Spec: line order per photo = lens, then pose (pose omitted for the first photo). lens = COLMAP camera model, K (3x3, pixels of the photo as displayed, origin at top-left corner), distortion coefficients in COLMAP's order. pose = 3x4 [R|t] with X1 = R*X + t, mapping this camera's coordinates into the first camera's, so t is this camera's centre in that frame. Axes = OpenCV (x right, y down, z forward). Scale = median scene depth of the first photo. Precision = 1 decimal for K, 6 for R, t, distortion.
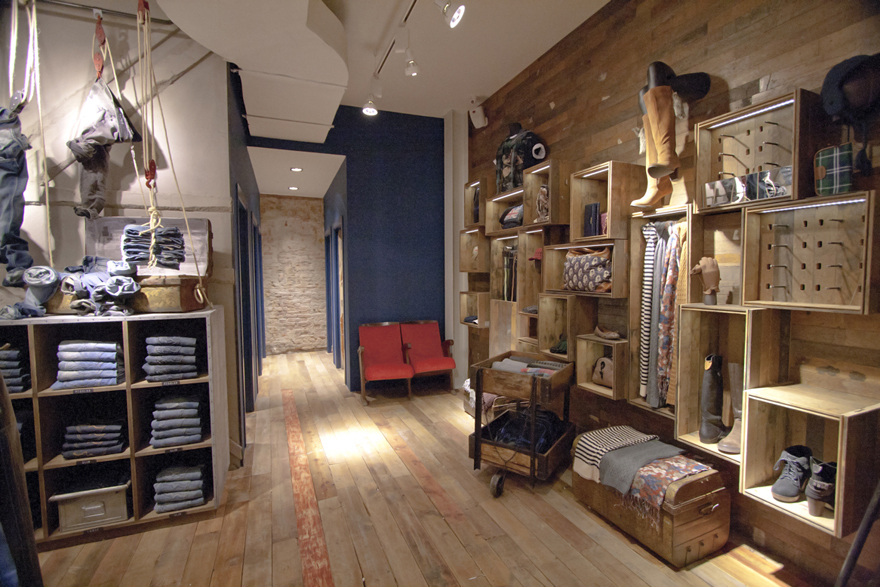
lens RADIAL K [[410.0, 0, 443.7], [0, 410.0, 300.1], [0, 0, 1]] dist [-0.009975, 0.000218]
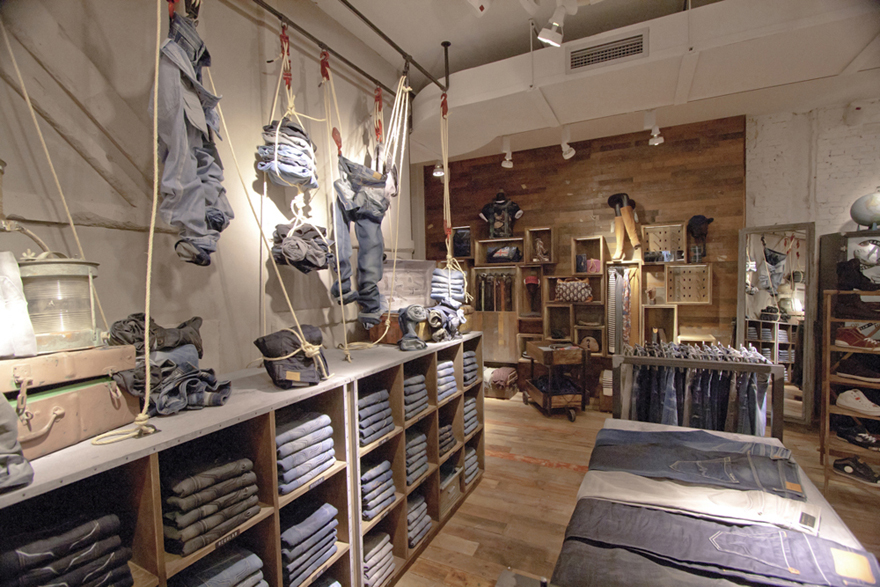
lens RADIAL K [[410.0, 0, 443.7], [0, 410.0, 300.1], [0, 0, 1]] dist [-0.009975, 0.000218]
pose [[0.760668, -0.049686, 0.647237, -1.493544], [0.063564, 0.997976, 0.001907, -0.081948], [-0.646022, 0.039690, 0.762286, -0.001473]]
